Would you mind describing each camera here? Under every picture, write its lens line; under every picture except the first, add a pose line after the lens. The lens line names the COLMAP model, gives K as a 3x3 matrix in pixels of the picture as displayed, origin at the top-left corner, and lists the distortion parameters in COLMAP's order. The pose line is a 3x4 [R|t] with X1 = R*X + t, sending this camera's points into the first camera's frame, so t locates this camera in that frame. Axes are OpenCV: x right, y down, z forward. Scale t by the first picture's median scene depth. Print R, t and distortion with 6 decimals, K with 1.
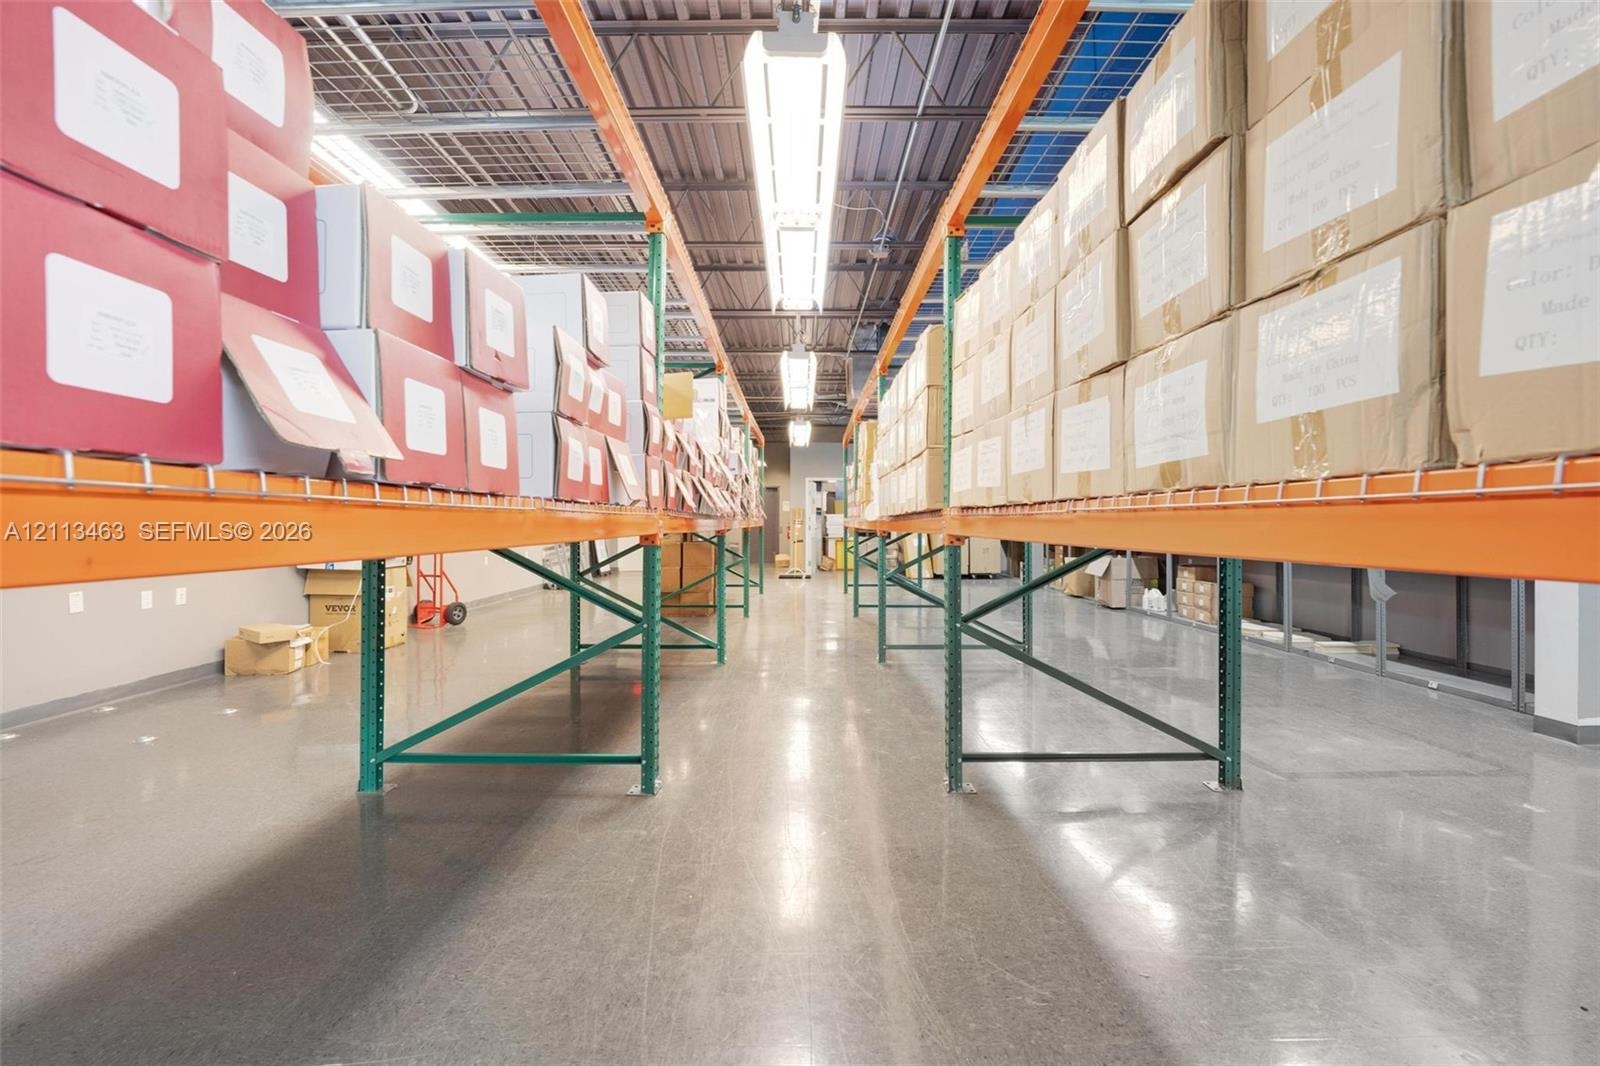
lens RADIAL K [[655.6, 0, 795.3], [0, 655.6, 530.1], [0, 0, 1]] dist [-0.029876, 0.005701]
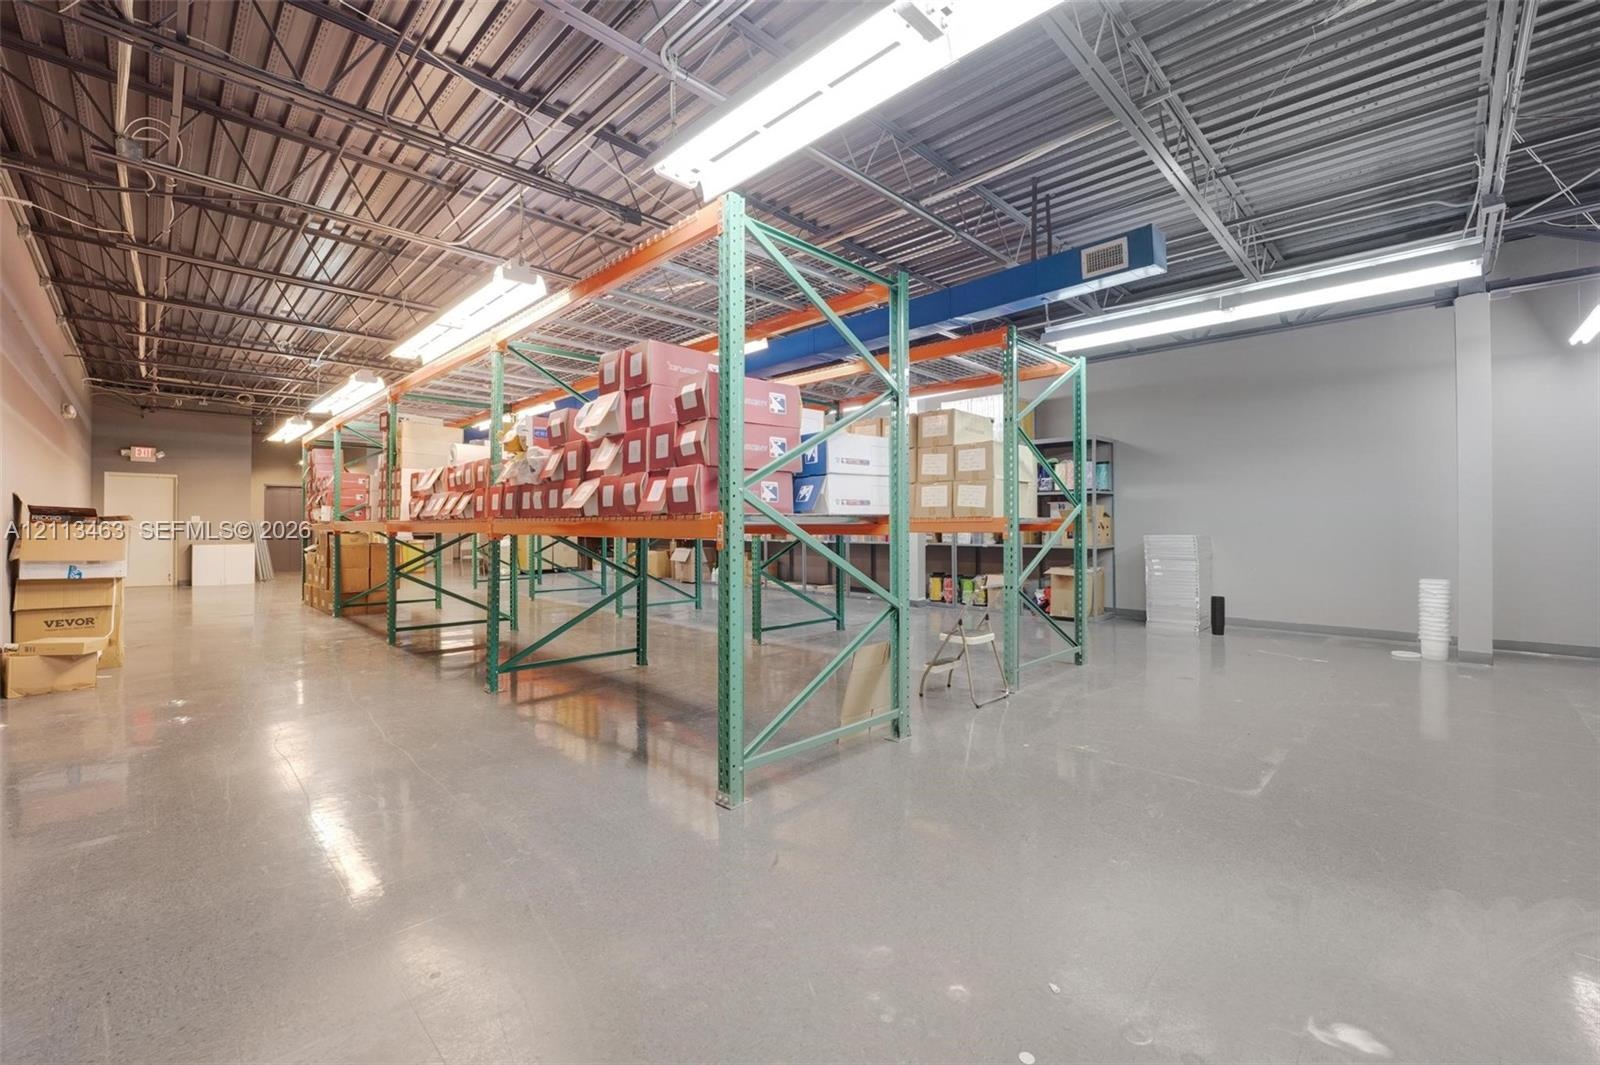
lens RADIAL K [[655.6, 0, 795.3], [0, 655.6, 529.6], [0, 0, 1]] dist [-0.029876, 0.005701]
pose [[0.699572, -0.005281, 0.714542, -0.651301], [0.008487, 0.999964, -0.000920, 0.002747], [-0.714511, 0.006708, 0.699592, -0.339227]]
